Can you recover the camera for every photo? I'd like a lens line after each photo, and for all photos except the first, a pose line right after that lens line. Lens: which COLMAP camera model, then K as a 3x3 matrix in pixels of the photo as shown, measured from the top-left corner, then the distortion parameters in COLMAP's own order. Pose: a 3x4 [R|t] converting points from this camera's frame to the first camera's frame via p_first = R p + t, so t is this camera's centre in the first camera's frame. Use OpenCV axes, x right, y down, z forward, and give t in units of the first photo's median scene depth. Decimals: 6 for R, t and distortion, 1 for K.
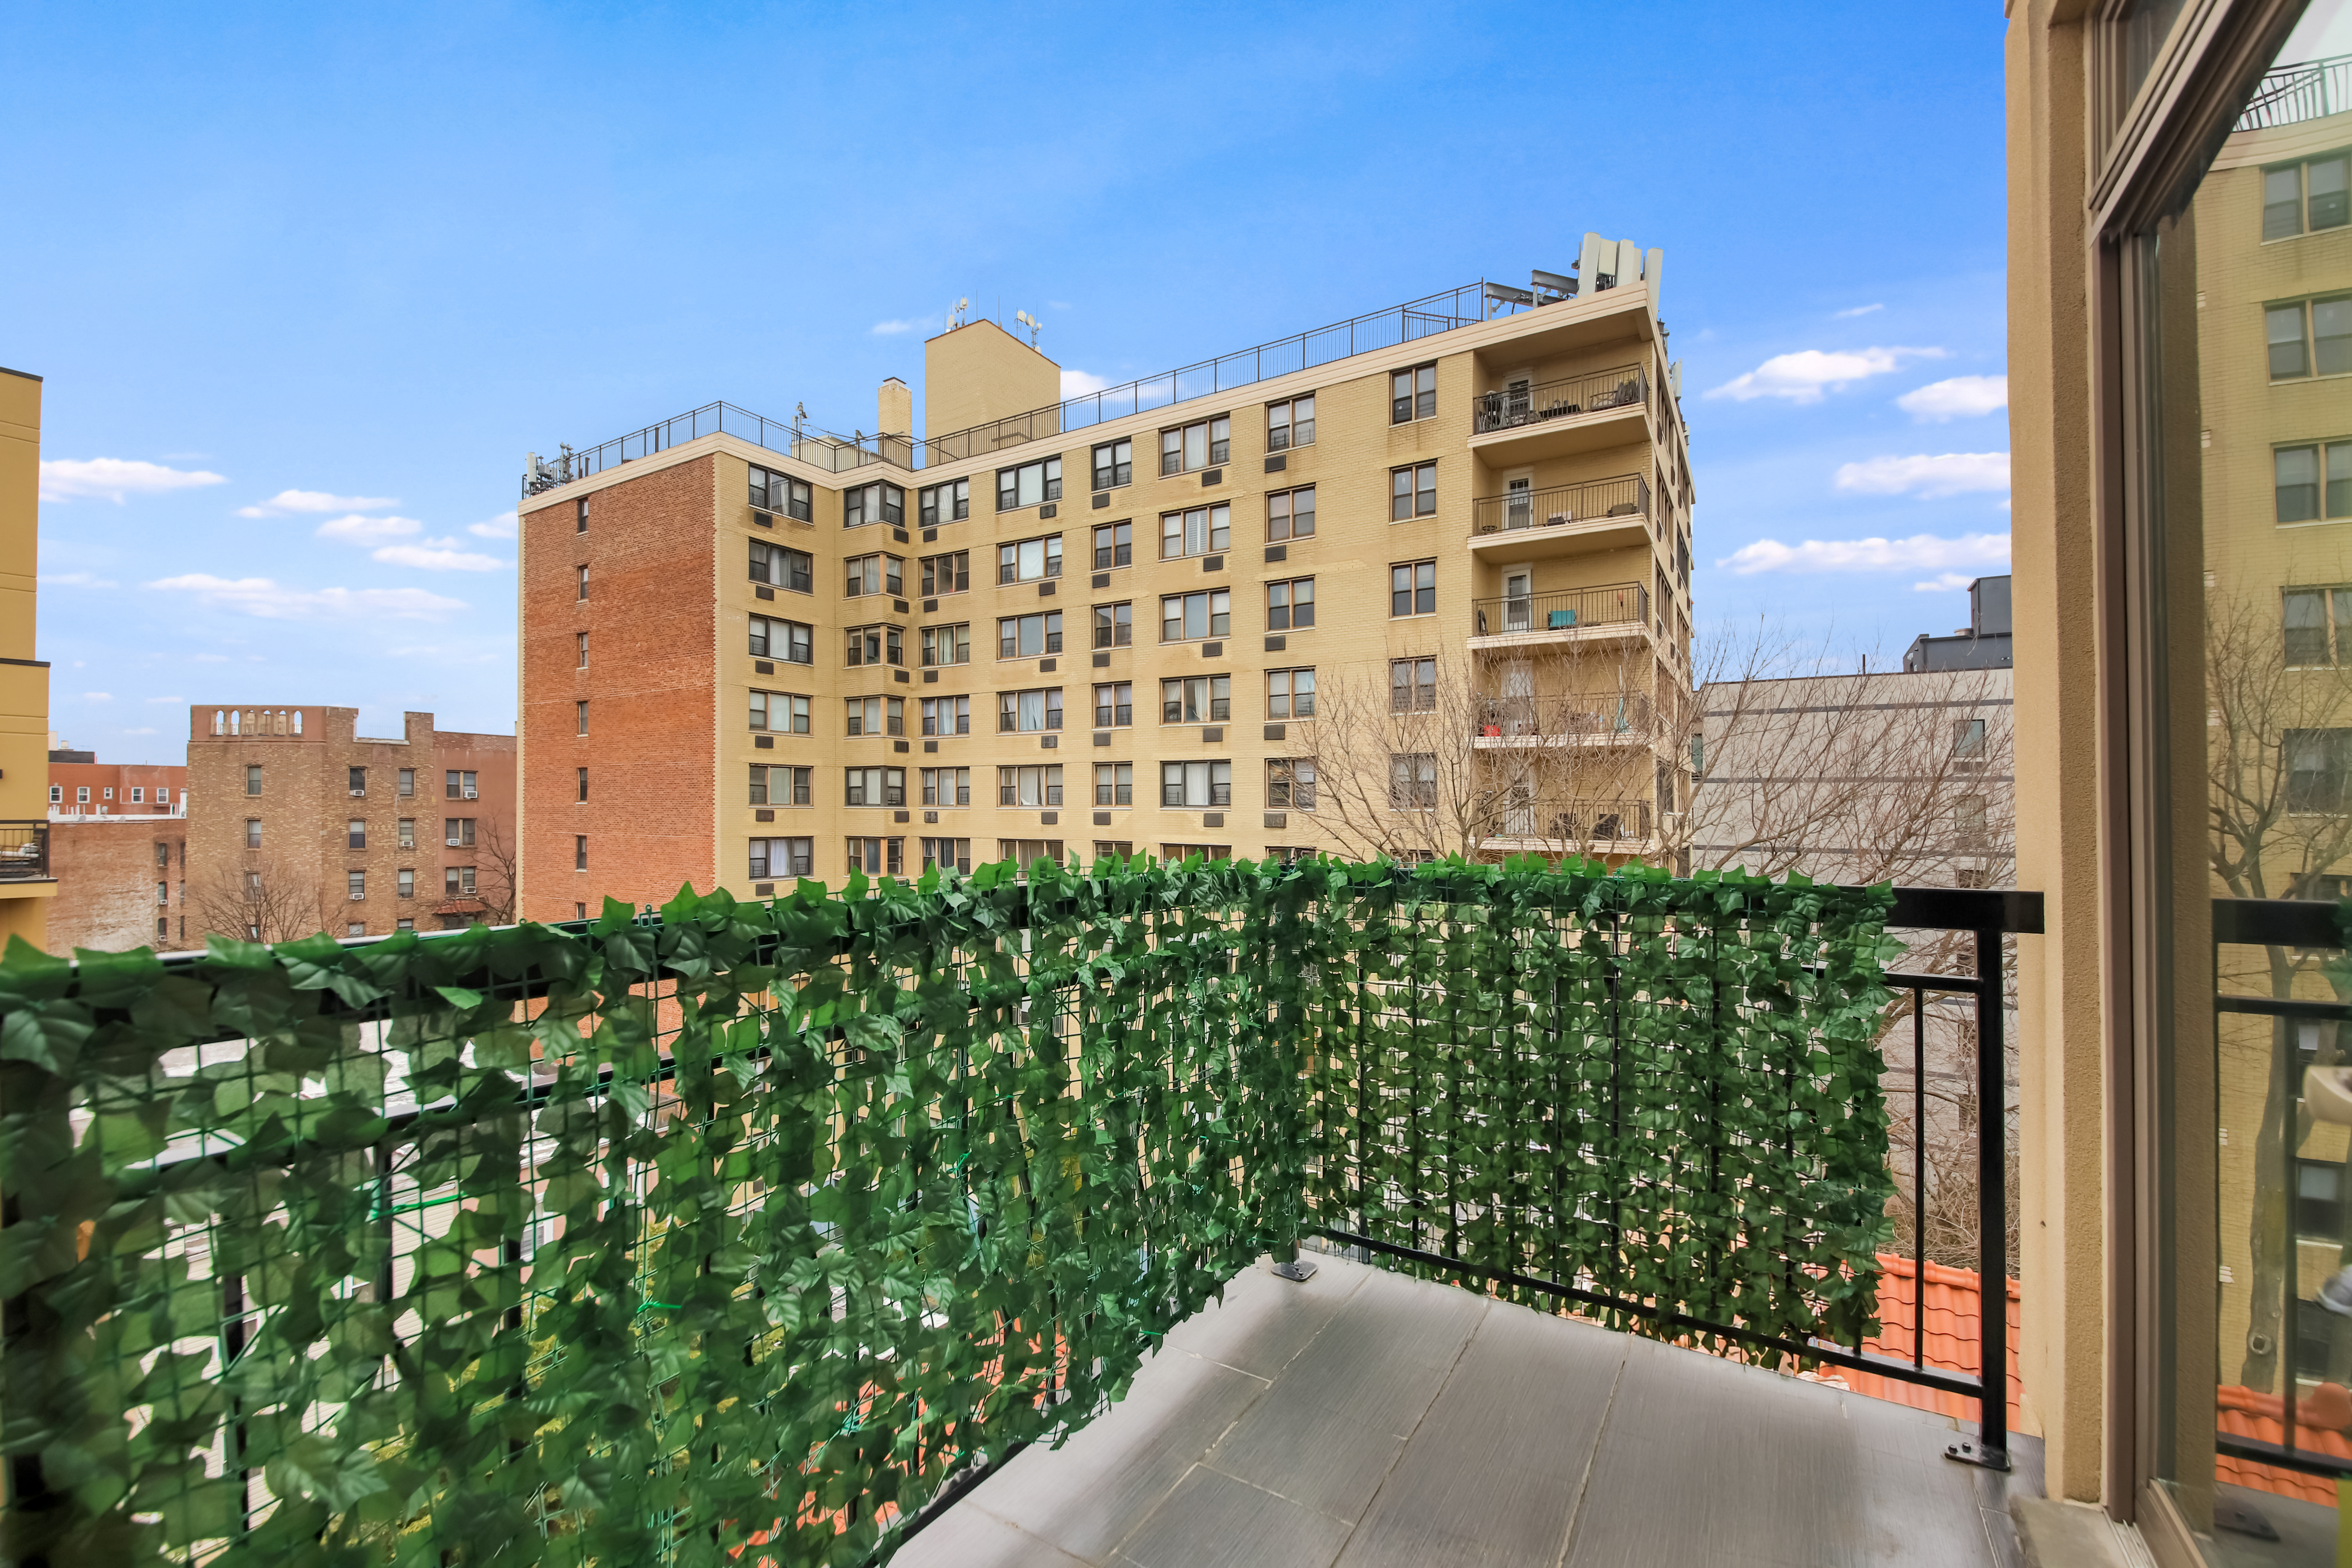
lens RADIAL K [[973.2, 0, 1186.7], [0, 973.2, 802.4], [0, 0, 1]] dist [-0.009139, -0.000068]
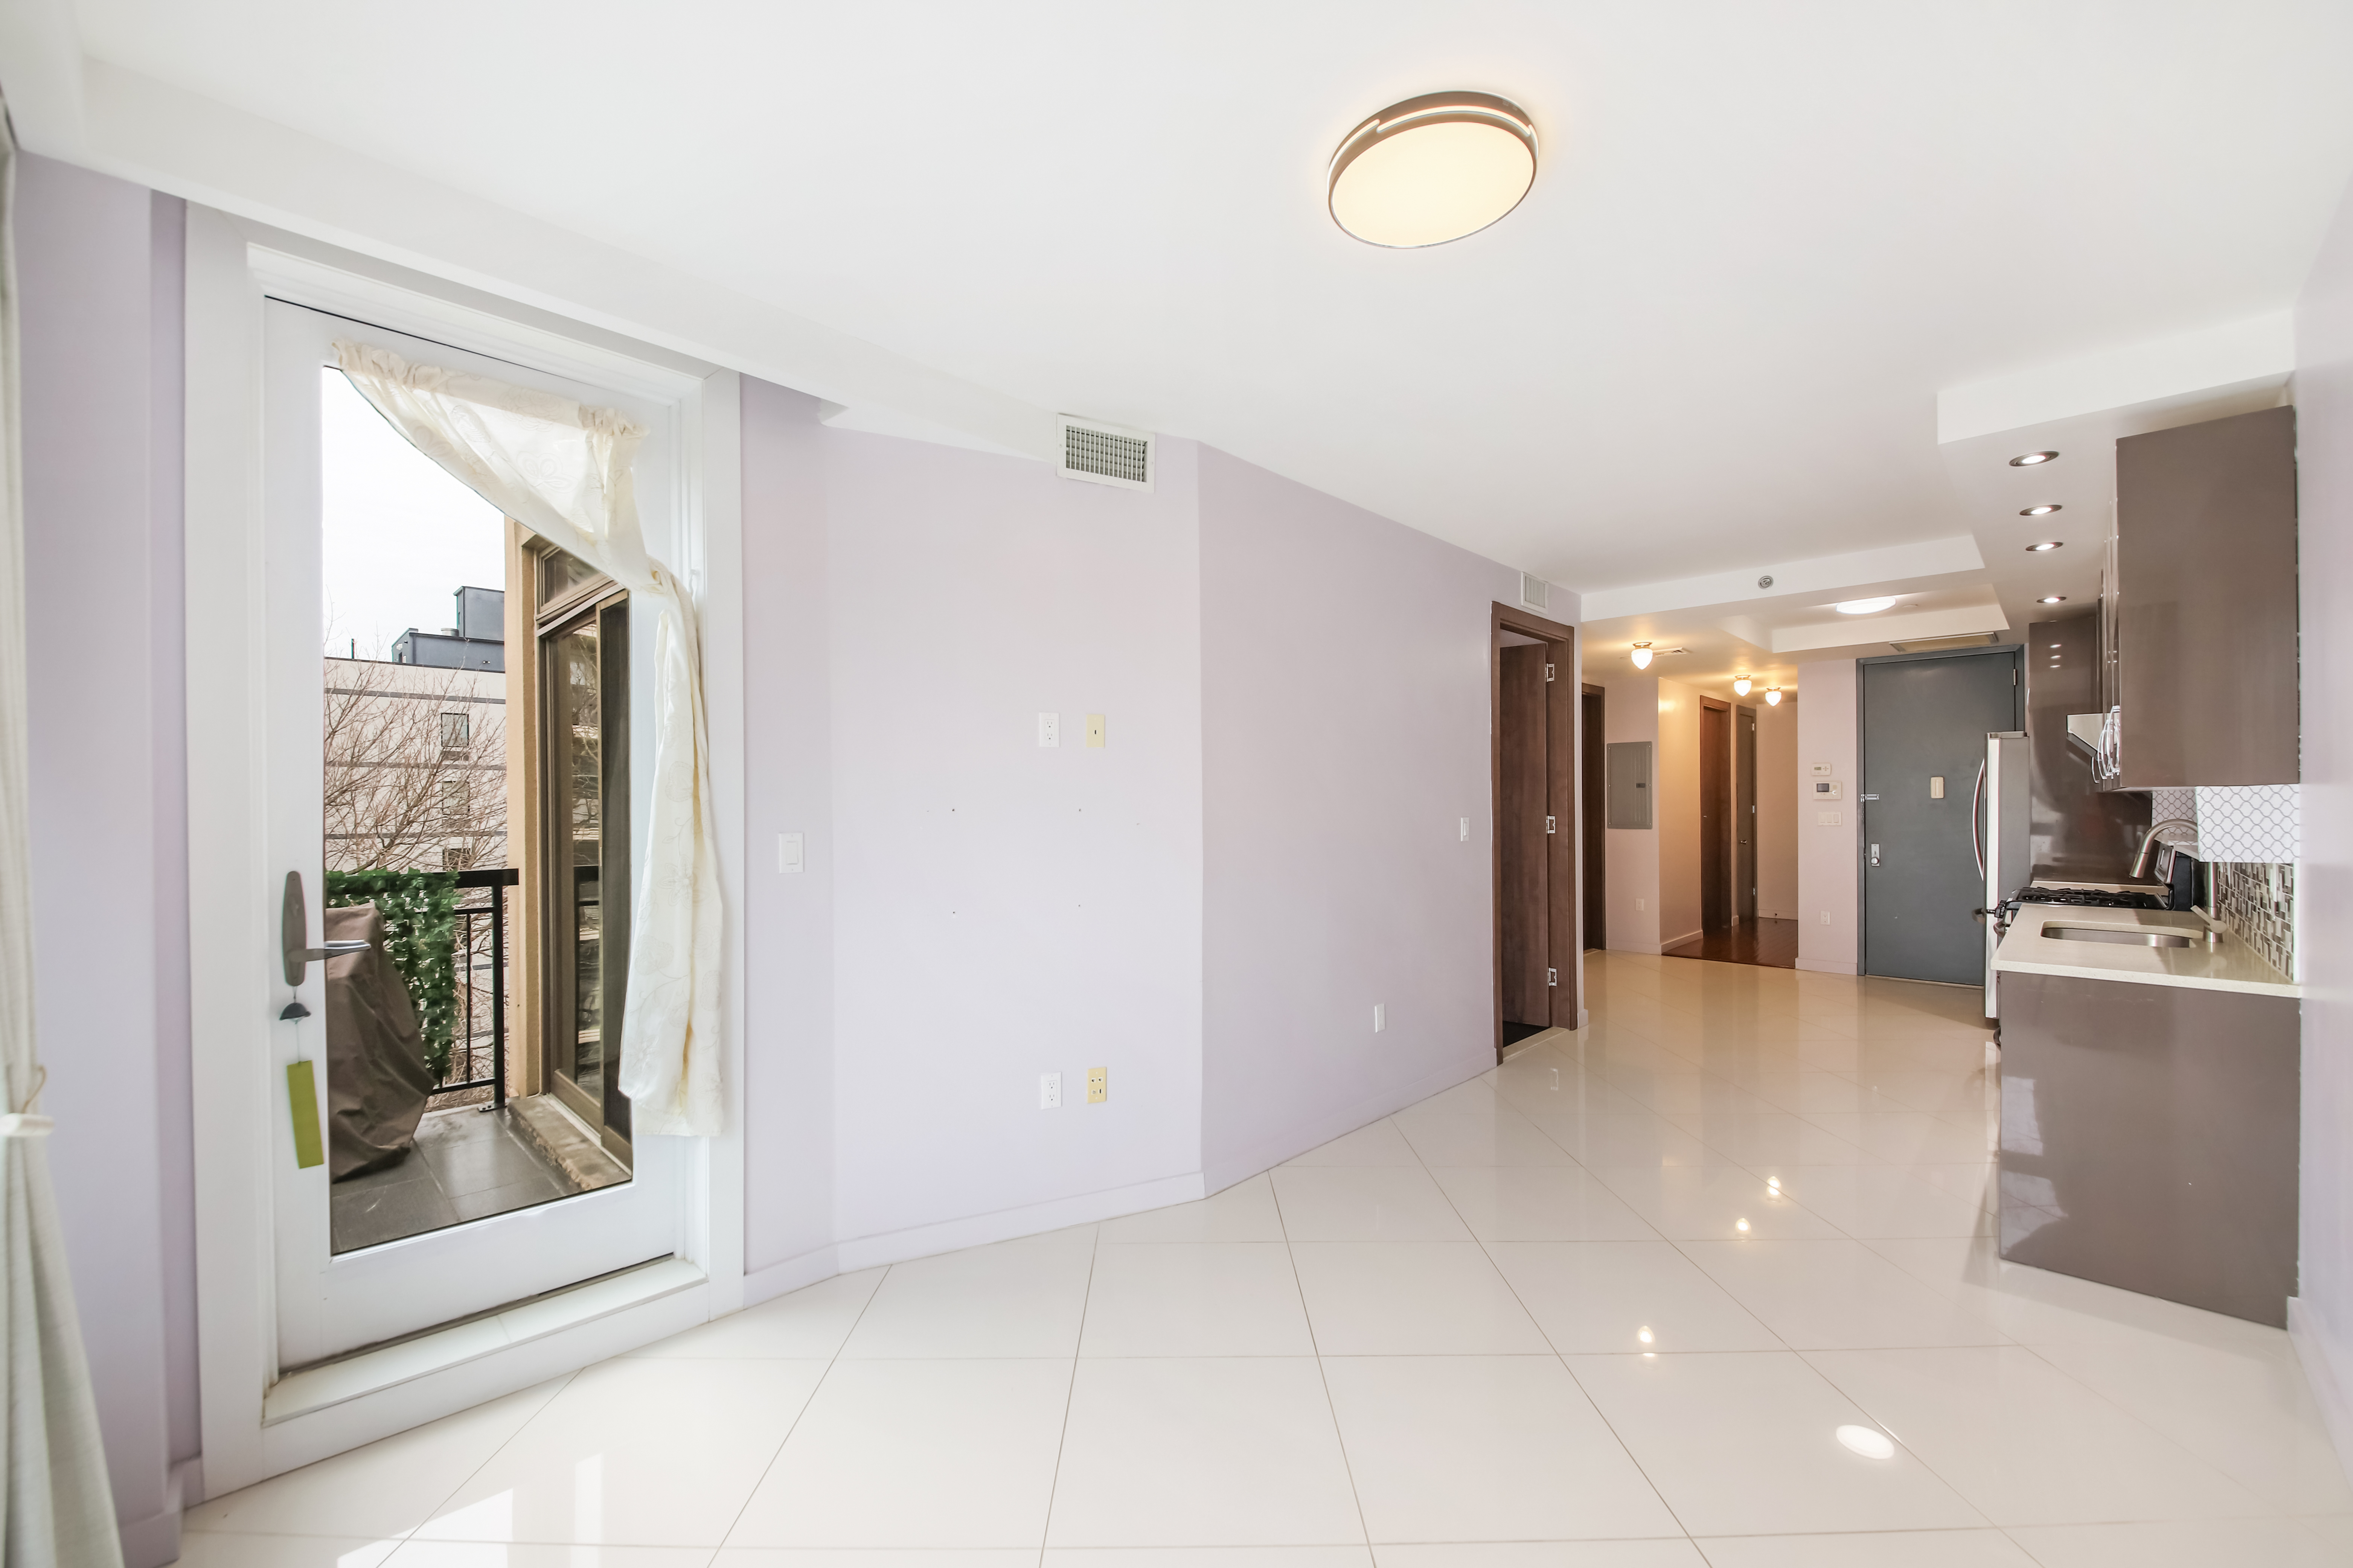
lens RADIAL K [[973.5, 0, 1184.6], [0, 973.5, 790.6], [0, 0, 1]] dist [-0.009139, -0.000068]
pose [[0.238190, -0.002700, 0.971215, -1.052930], [-0.007972, 0.999957, 0.004735, -0.124329], [-0.971186, -0.008871, 0.238158, -1.175737]]
